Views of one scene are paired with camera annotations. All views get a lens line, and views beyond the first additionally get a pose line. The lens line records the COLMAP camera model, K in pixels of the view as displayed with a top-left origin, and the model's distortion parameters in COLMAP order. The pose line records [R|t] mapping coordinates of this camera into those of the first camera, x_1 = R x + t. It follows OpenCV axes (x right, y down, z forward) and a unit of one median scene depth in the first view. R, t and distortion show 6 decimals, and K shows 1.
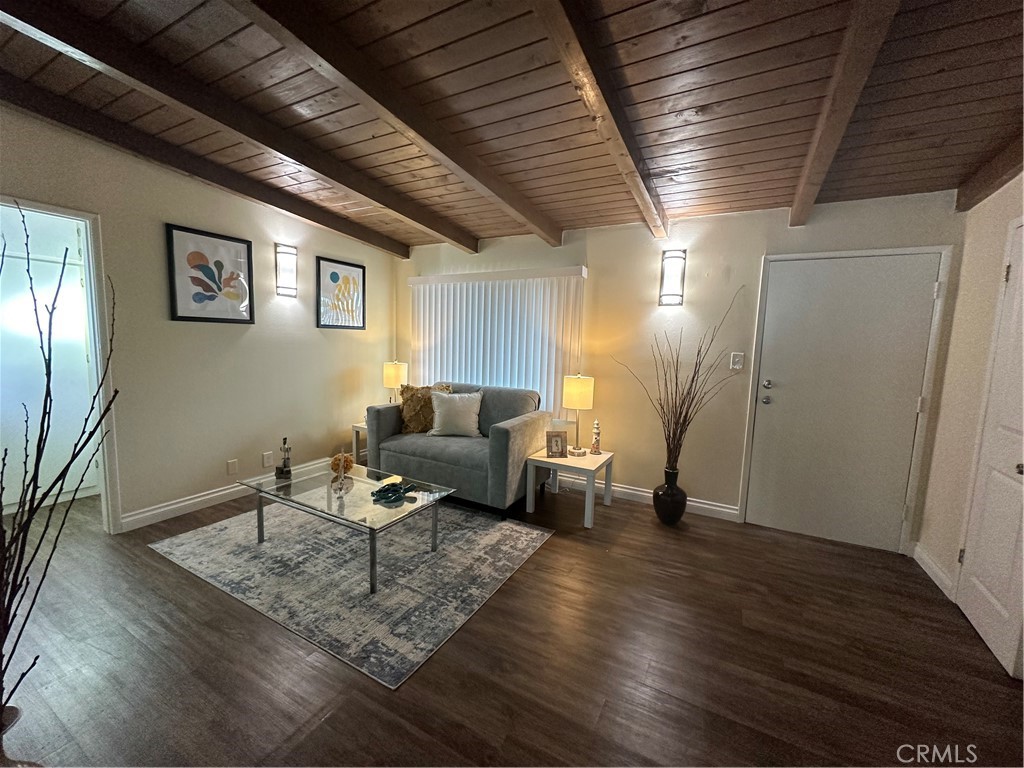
lens RADIAL K [[414.2, 0, 504.7], [0, 414.2, 383.5], [0, 0, 1]] dist [0.018840, 0.000394]
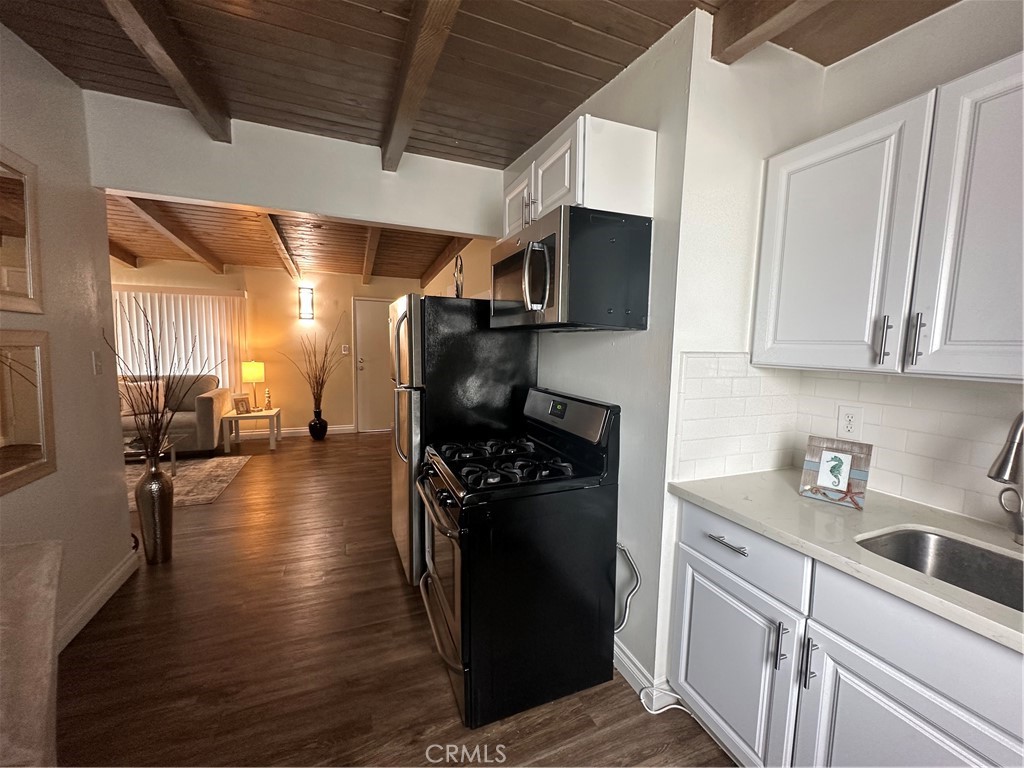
lens RADIAL K [[414.2, 0, 512.7], [0, 414.2, 380.8], [0, 0, 1]] dist [0.018840, 0.000394]
pose [[0.631405, -0.089101, 0.770318, -0.442295], [0.076077, 0.995702, 0.052812, 0.046156], [-0.771713, 0.025257, 0.635470, -0.805968]]
